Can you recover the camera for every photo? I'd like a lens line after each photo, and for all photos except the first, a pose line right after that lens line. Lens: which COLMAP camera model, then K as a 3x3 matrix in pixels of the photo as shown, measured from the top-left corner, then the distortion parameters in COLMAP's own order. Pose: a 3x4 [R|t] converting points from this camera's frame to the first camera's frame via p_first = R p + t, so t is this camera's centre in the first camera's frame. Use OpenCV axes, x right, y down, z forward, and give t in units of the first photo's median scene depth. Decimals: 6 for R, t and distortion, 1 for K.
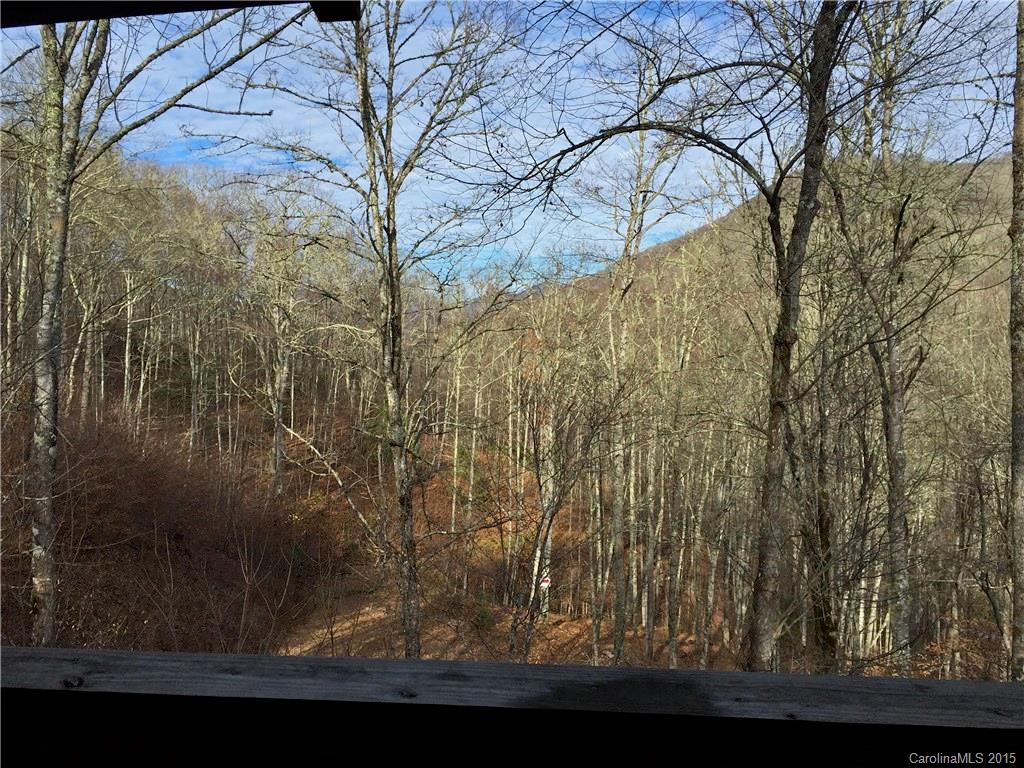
lens RADIAL K [[875.0, 0, 511.9], [0, 875.0, 374.6], [0, 0, 1]] dist [-0.008832, -0.018307]
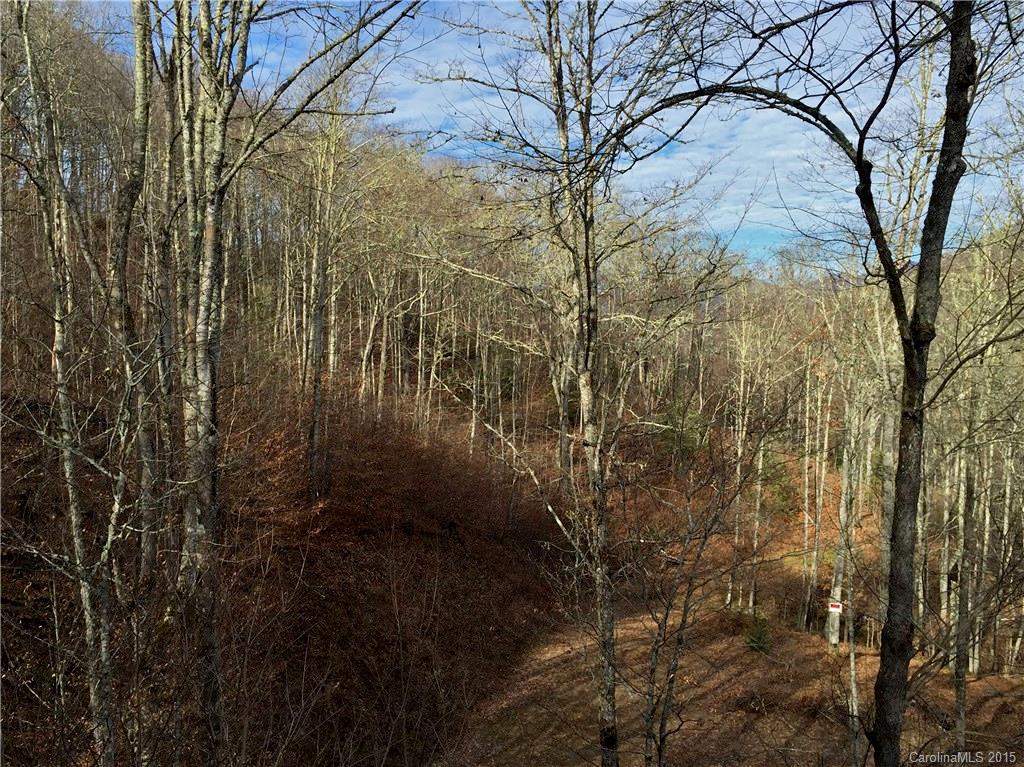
lens RADIAL K [[930.5, 0, 512.2], [0, 930.5, 393.3], [0, 0, 1]] dist [0.015655, 0.000000]
pose [[0.928488, 0.019120, -0.370869, 0.163700], [-0.008067, 0.999477, 0.031331, -0.006624], [0.371274, -0.026099, 0.928157, 0.032964]]
